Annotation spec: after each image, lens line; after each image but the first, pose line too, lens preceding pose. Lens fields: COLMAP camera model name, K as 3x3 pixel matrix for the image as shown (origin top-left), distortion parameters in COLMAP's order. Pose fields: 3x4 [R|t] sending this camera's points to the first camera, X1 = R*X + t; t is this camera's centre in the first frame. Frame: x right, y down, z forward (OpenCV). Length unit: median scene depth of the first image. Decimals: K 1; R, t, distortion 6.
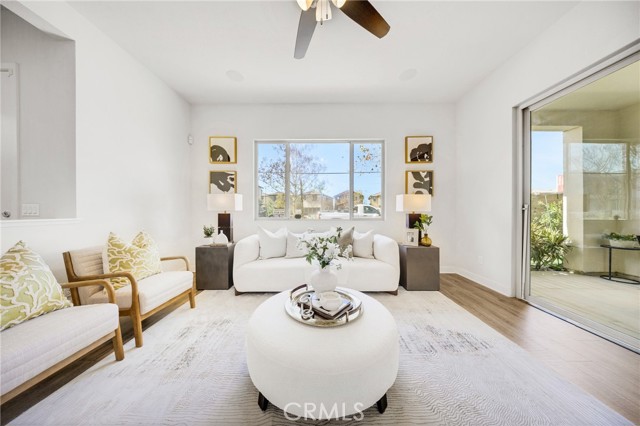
lens RADIAL K [[189.8, 0, 319.6], [0, 189.8, 212.8], [0, 0, 1]] dist [0.001633, 0.000041]
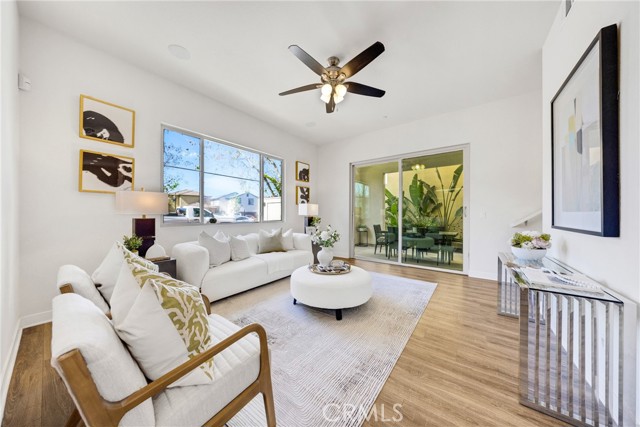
lens RADIAL K [[204.0, 0, 321.8], [0, 204.0, 214.9], [0, 0, 1]] dist [0.000263, -0.000174]
pose [[0.590061, 0.000699, 0.807358, -0.639522], [0.004165, 0.999984, -0.003910, -0.003266], [-0.807348, 0.005670, 0.590049, -0.019034]]
